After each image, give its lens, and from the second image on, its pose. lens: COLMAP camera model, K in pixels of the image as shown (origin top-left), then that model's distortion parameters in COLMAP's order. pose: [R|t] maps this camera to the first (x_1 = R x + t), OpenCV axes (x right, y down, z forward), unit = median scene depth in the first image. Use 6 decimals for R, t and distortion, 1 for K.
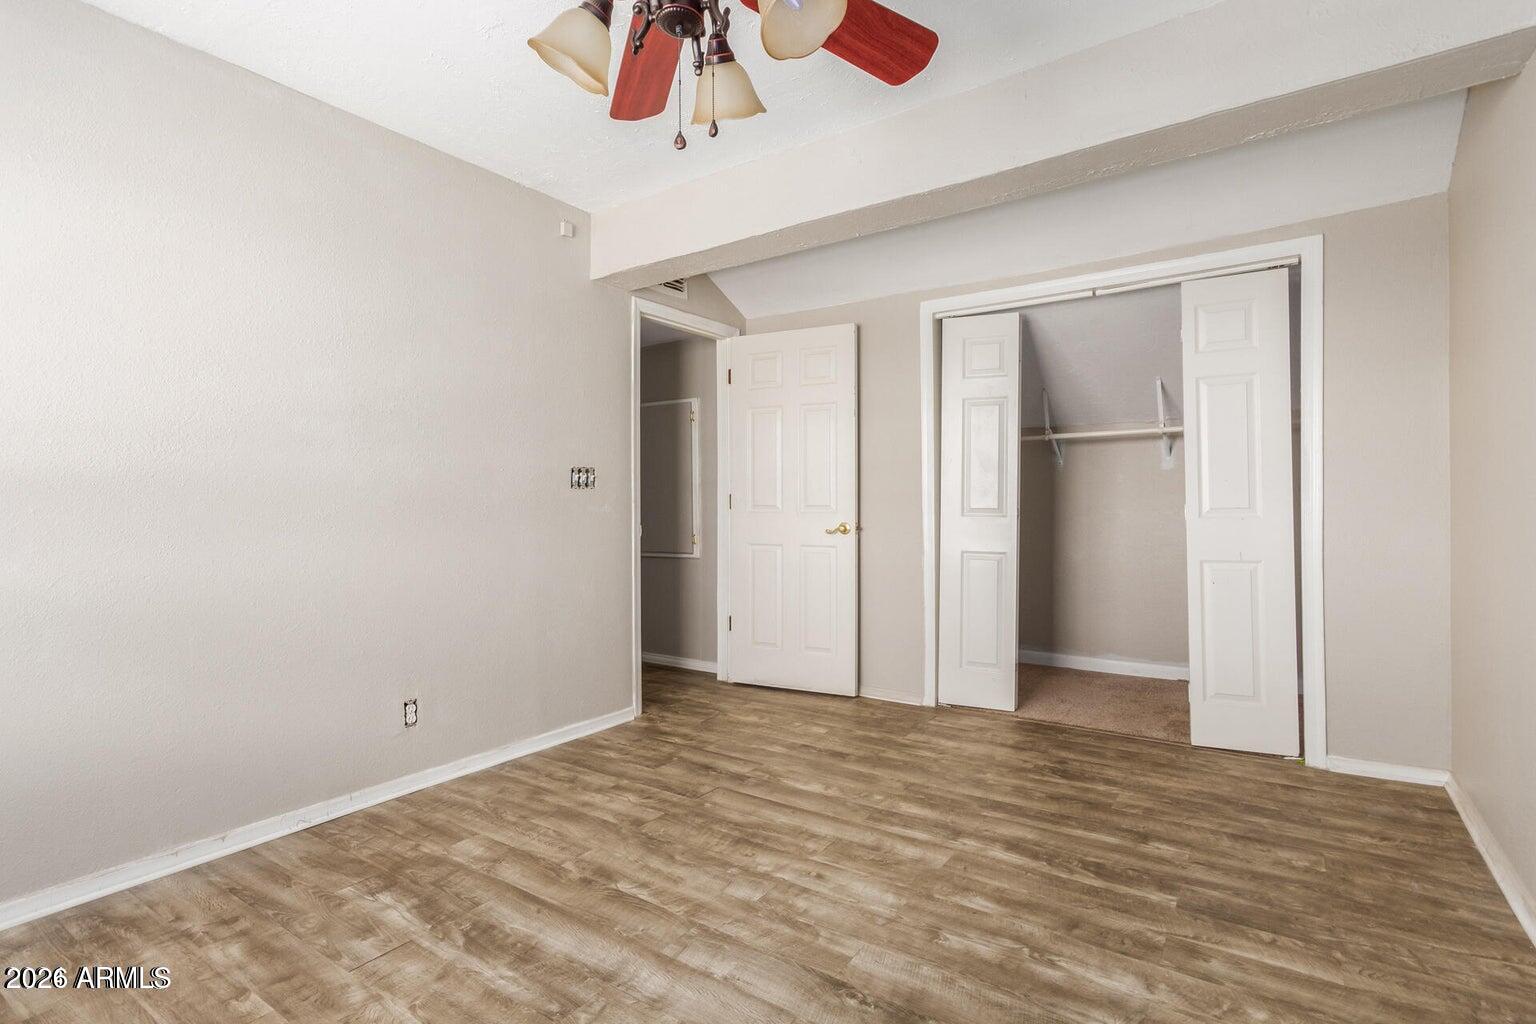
lens RADIAL K [[729.3, 0, 771.0], [0, 729.3, 509.9], [0, 0, 1]] dist [-0.004048, -0.000430]
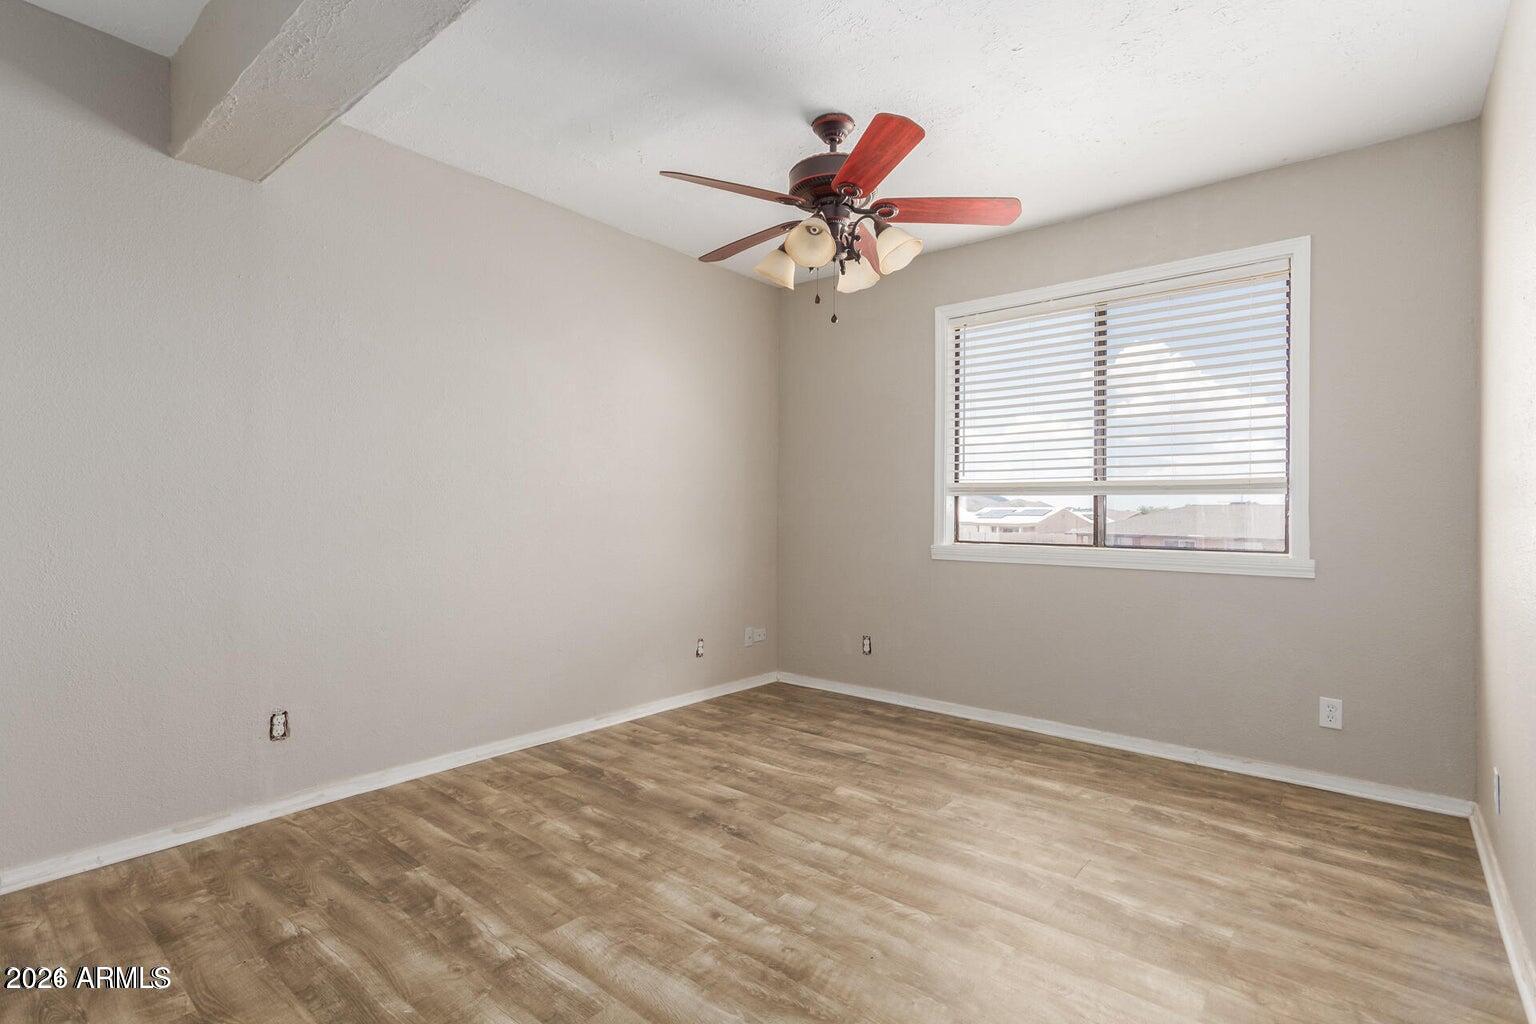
lens RADIAL K [[729.3, 0, 777.7], [0, 729.3, 497.5], [0, 0, 1]] dist [-0.004048, -0.000430]
pose [[-0.996312, 0.002196, 0.085774, -0.098830], [0.001252, 0.999938, -0.011050, -0.021807], [-0.085793, -0.010902, -0.996253, 2.028197]]
